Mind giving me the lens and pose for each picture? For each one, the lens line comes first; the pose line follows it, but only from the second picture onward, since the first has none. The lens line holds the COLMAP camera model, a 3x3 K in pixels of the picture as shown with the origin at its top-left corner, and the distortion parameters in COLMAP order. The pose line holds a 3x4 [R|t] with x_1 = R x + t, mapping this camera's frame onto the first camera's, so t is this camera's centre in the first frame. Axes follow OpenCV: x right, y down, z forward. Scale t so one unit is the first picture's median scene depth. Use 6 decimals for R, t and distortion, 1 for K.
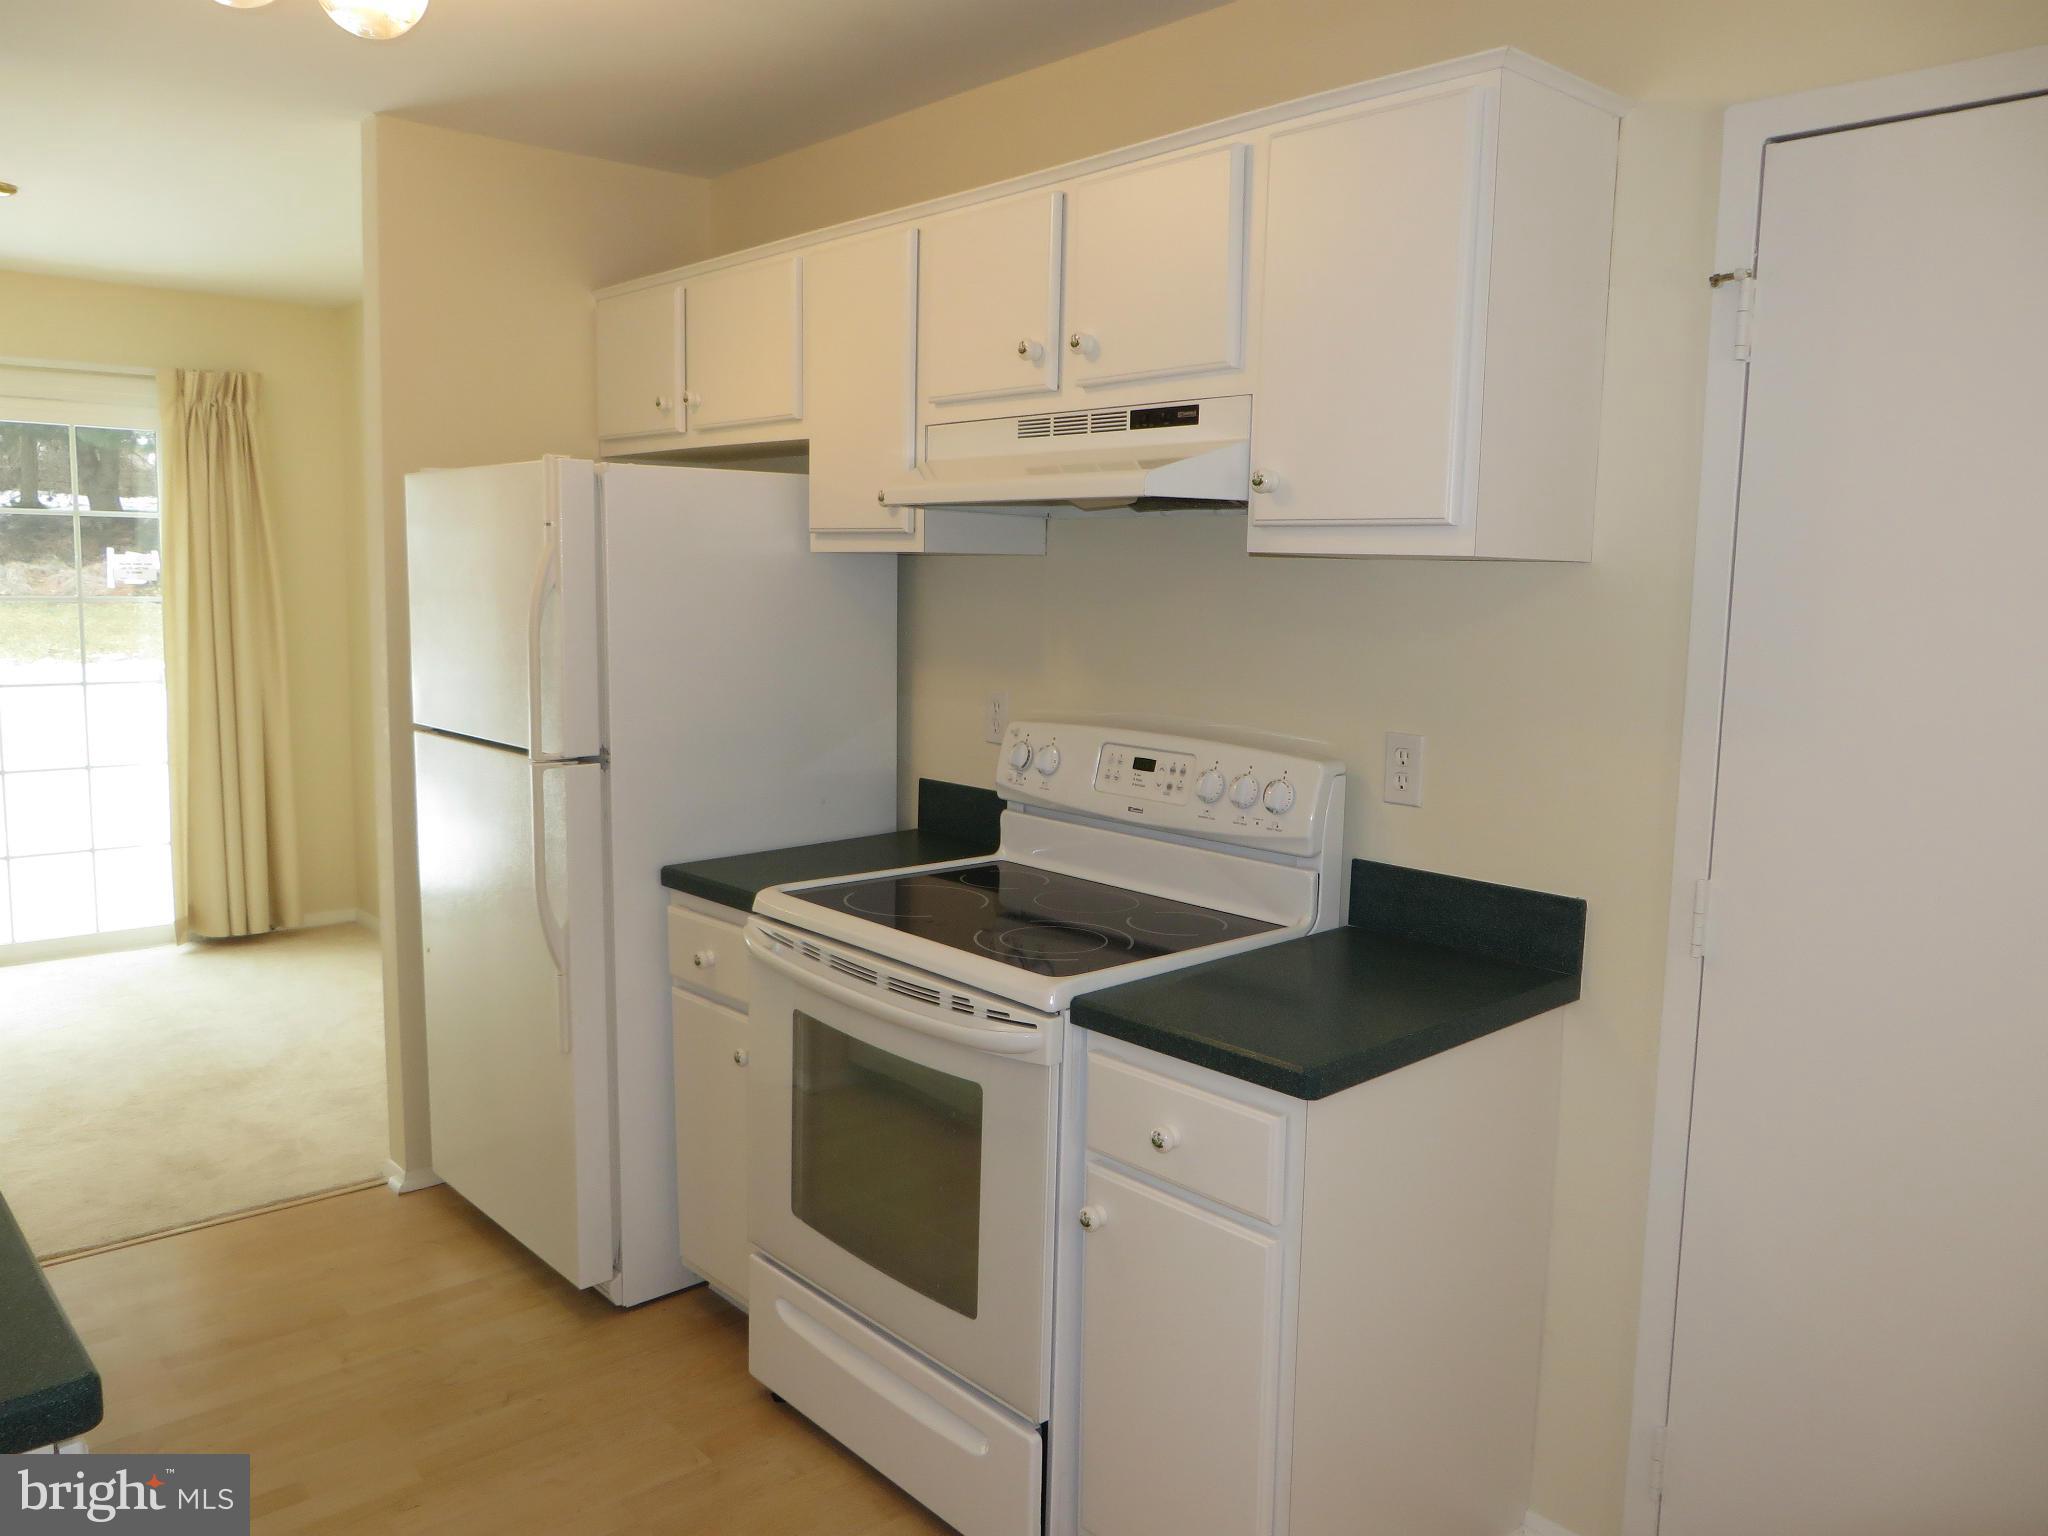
lens RADIAL K [[1540.7, 0, 1024.0], [0, 1540.7, 768.0], [0, 0, 1]] dist [-0.015922, 0.008750]
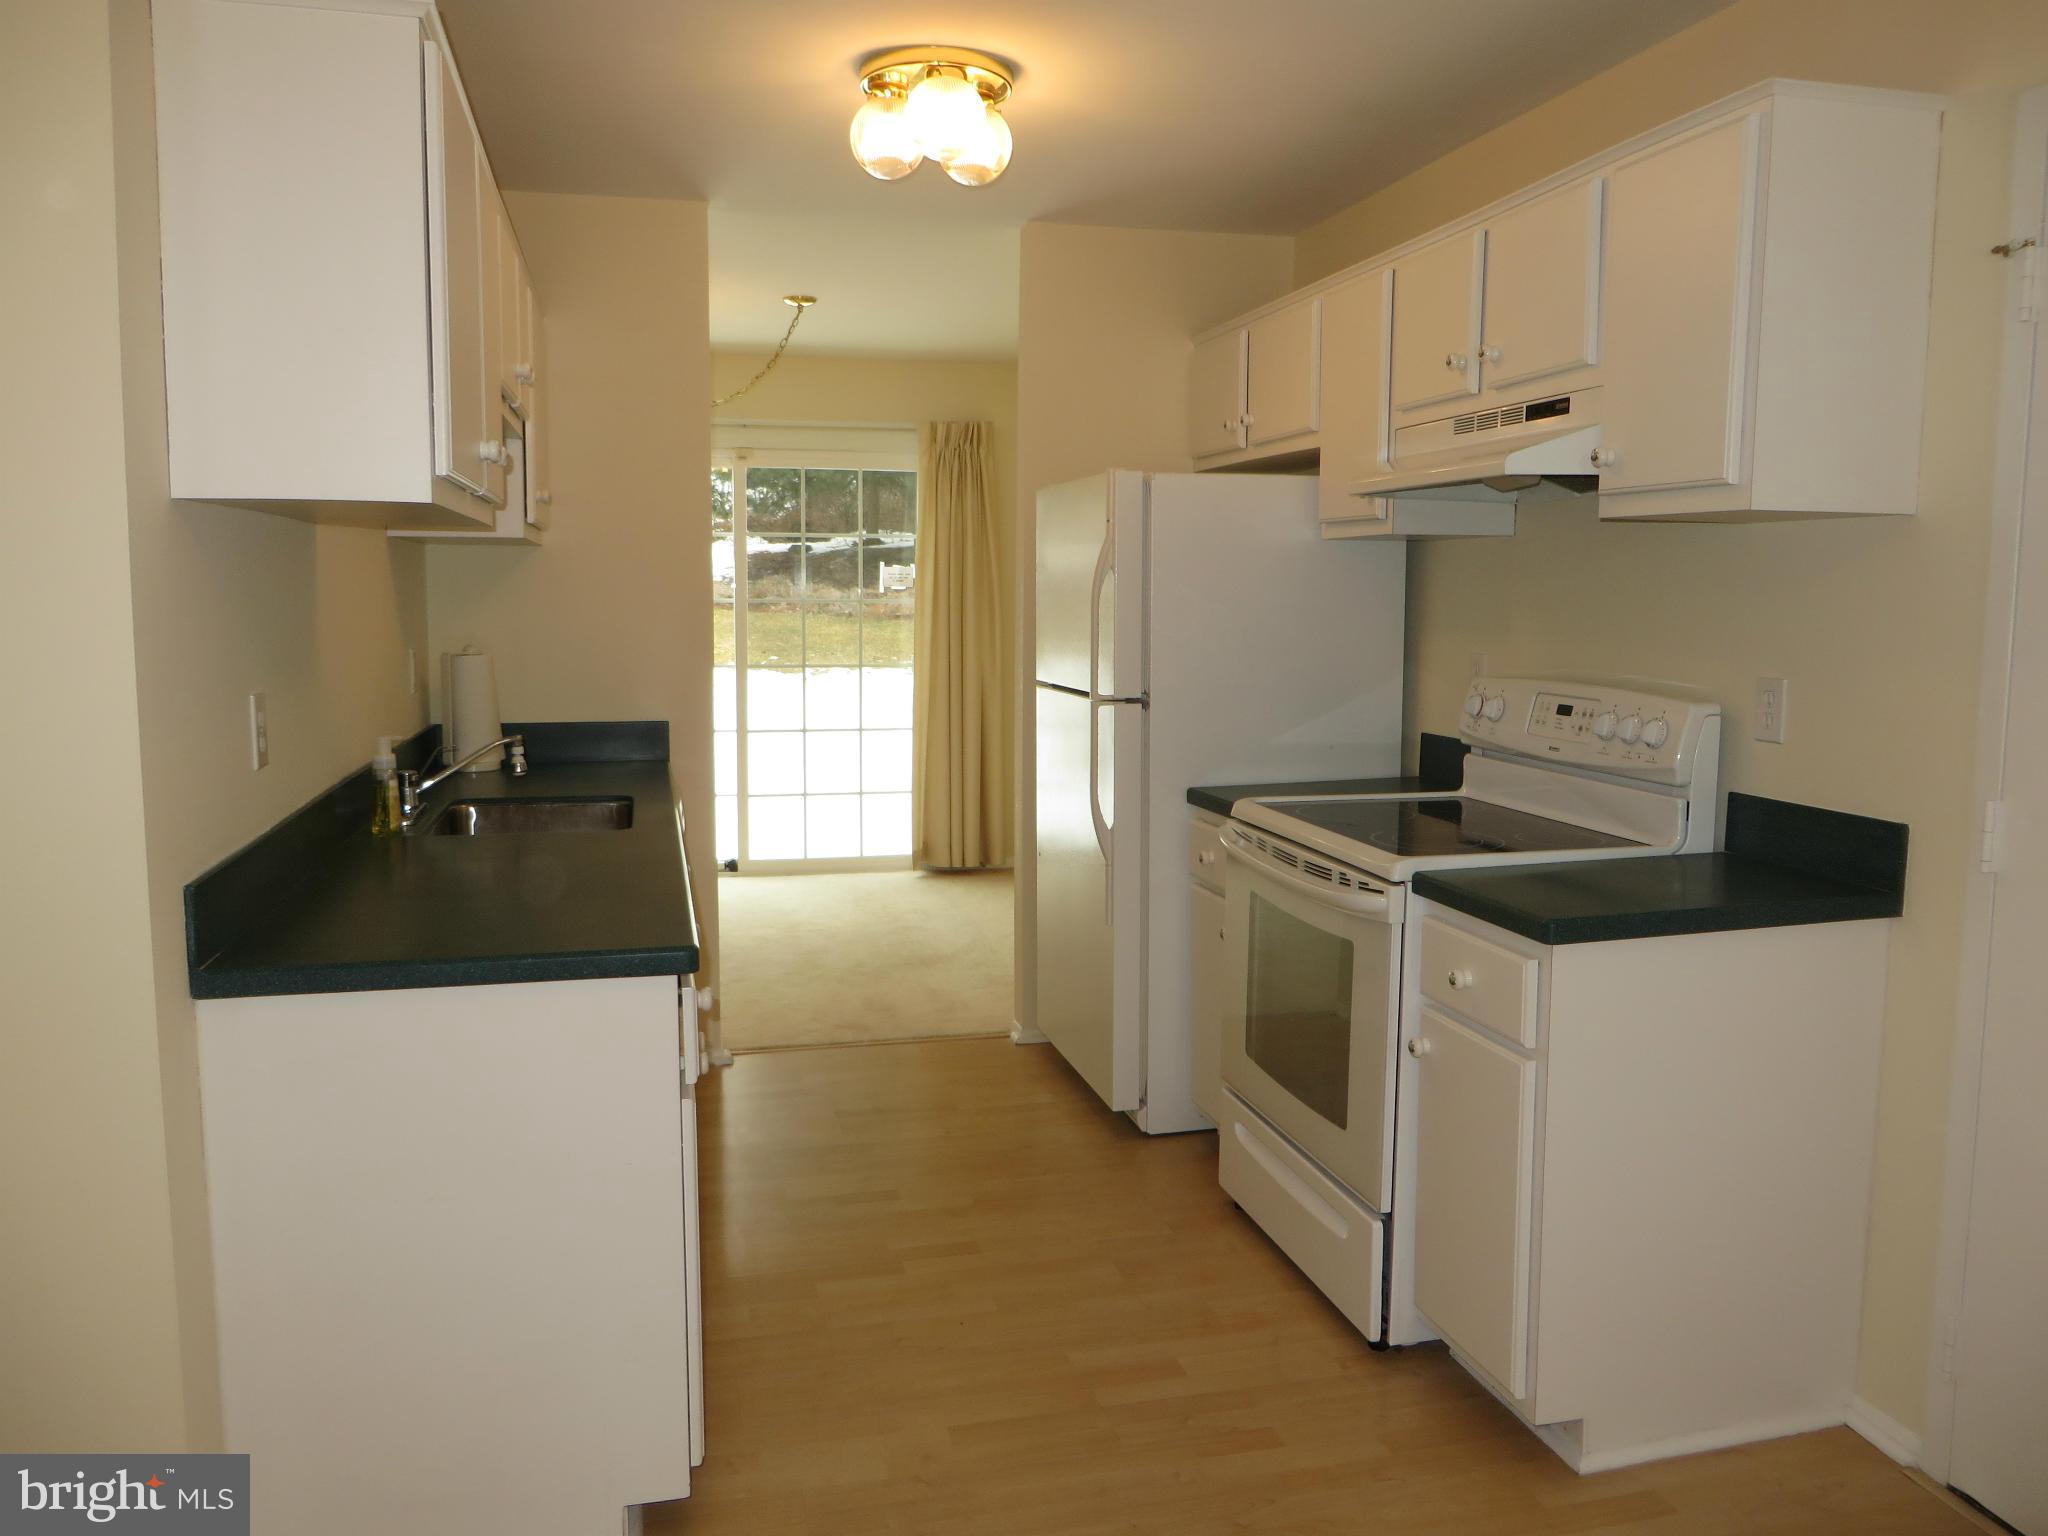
lens RADIAL K [[1540.7, 0, 1024.0], [0, 1540.7, 768.0], [0, 0, 1]] dist [-0.015922, 0.008750]
pose [[0.885717, 0.038873, -0.462594, 0.251987], [-0.046044, 0.998931, -0.004216, 0.064061], [0.461936, 0.025034, 0.886560, -0.207301]]
